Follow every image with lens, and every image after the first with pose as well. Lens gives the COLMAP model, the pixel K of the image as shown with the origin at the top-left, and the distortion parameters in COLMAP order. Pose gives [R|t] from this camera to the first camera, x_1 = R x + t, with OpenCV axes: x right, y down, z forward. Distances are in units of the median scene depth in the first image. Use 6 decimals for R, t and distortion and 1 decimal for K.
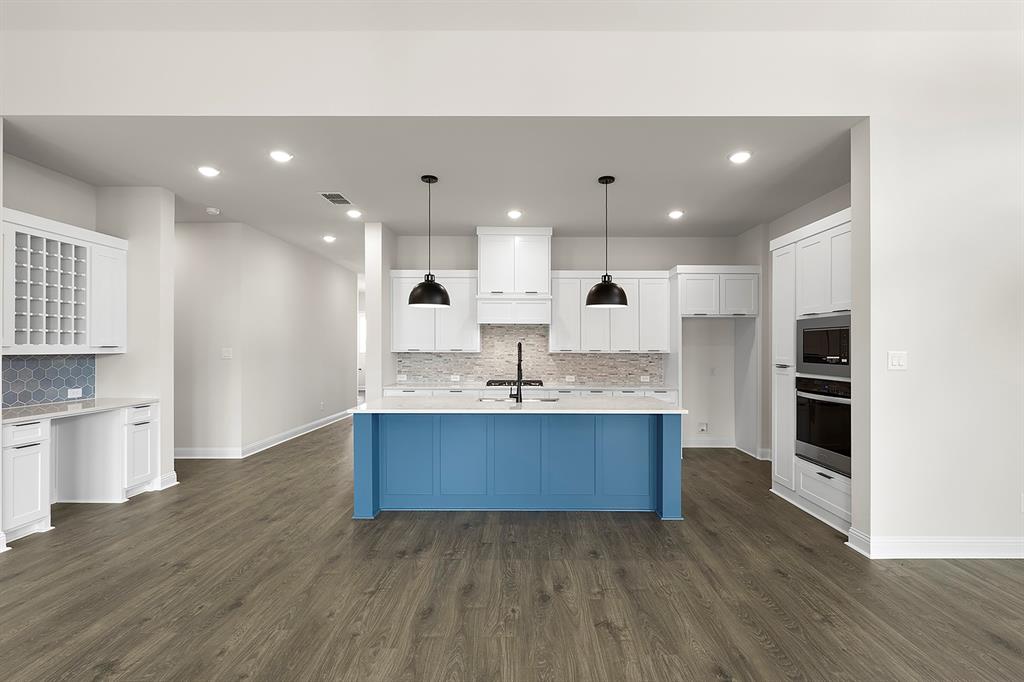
lens RADIAL K [[453.5, 0, 518.3], [0, 453.5, 348.1], [0, 0, 1]] dist [-0.000232, -0.000155]
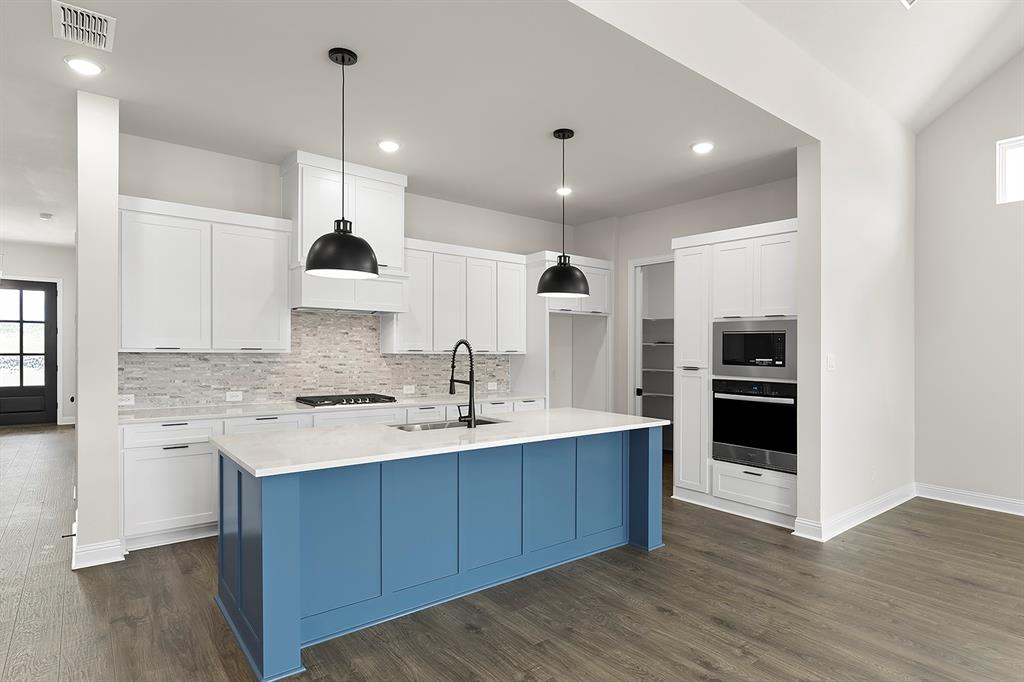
lens RADIAL K [[562.9, 0, 514.9], [0, 562.9, 347.9], [0, 0, 1]] dist [-0.002375, 0.000618]
pose [[0.771795, 0.007566, 0.635826, -0.513140], [-0.010024, 0.999950, 0.000268, -0.001134], [-0.635792, -0.006580, 0.771832, 0.321130]]
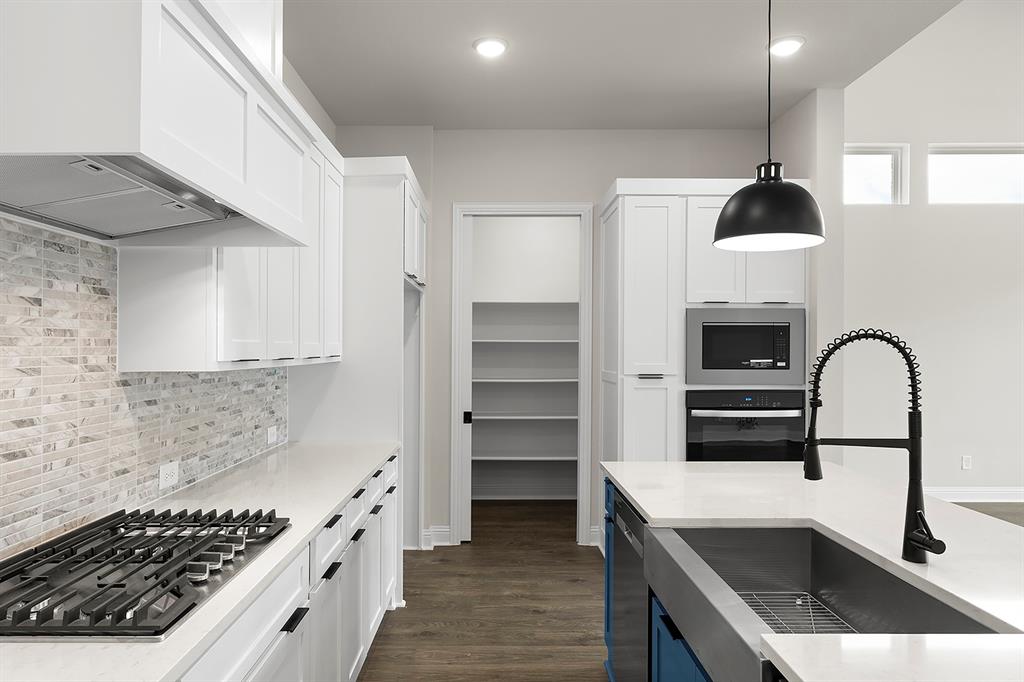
lens RADIAL K [[663.9, 0, 504.9], [0, 663.9, 340.8], [0, 0, 1]] dist [0.009995, 0.000399]
pose [[-0.027623, 0.008108, 0.999586, -0.397000], [-0.000514, 0.999967, -0.008125, -0.003655], [-0.999618, -0.000739, -0.027618, 1.310192]]
